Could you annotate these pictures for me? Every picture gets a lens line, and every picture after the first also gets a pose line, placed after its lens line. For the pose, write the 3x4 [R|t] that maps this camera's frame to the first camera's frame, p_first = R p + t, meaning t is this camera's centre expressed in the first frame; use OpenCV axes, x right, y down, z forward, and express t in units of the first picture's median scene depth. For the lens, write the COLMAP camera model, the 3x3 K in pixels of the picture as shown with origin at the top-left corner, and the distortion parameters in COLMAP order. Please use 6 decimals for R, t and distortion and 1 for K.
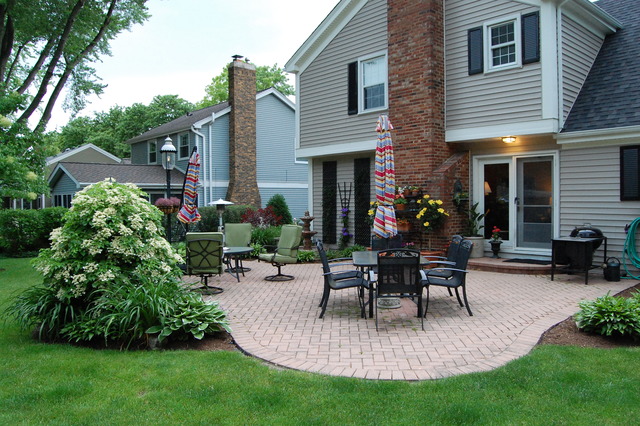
lens RADIAL K [[503.8, 0, 320.7], [0, 503.8, 208.3], [0, 0, 1]] dist [-0.058752, -0.002409]
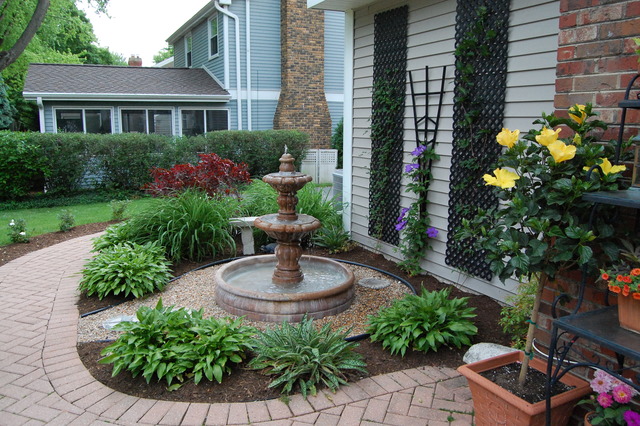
lens RADIAL K [[503.8, 0, 320.9], [0, 503.8, 214.5], [0, 0, 1]] dist [-0.058752, -0.002409]
pose [[0.966151, 0.055736, -0.251884, 0.069373], [-0.013248, 0.985813, 0.167321, -0.010964], [0.257636, -0.158321, 0.953183, 0.671775]]
